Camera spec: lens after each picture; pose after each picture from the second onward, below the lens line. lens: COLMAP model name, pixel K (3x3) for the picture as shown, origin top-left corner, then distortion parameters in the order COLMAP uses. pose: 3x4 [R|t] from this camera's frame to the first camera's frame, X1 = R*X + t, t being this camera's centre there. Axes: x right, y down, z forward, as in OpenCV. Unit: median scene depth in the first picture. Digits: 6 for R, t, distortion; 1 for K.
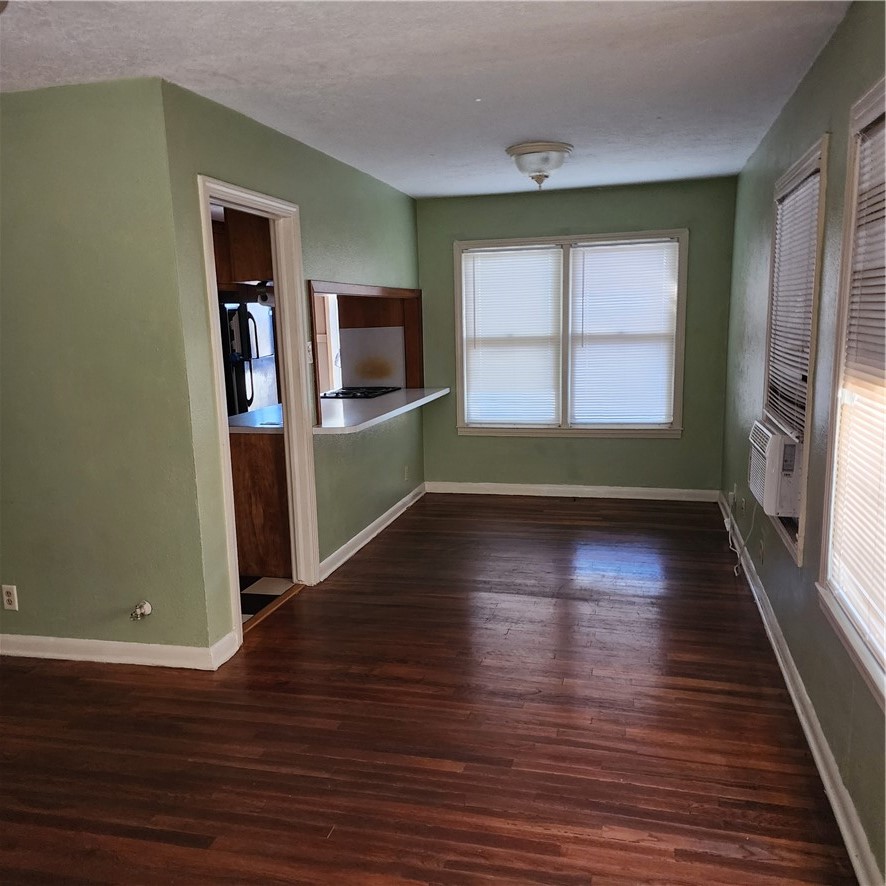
lens RADIAL K [[786.0, 0, 444.1], [0, 786.0, 462.0], [0, 0, 1]] dist [0.095300, -0.082976]
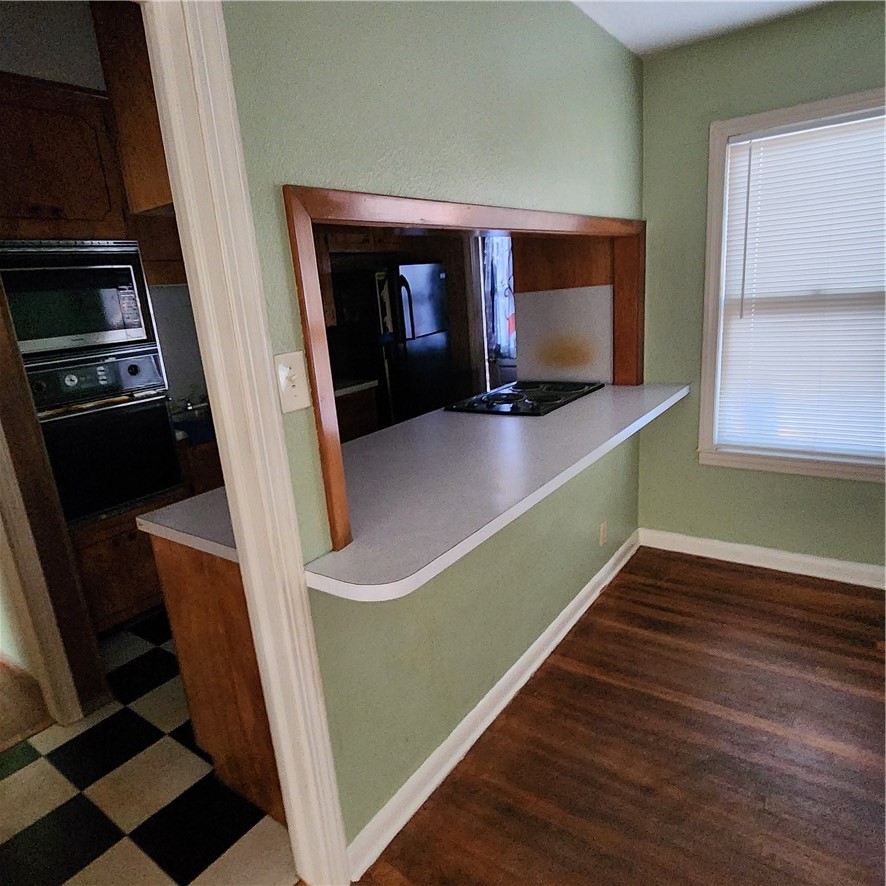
lens RADIAL K [[572.1, 0, 441.8], [0, 572.1, 441.7], [0, 0, 1]] dist [-0.024255, -0.001729]
pose [[0.934434, 0.046278, -0.353117, -0.013349], [-0.019687, 0.996717, 0.078529, -0.081566], [0.355592, -0.066428, 0.932278, 0.527334]]
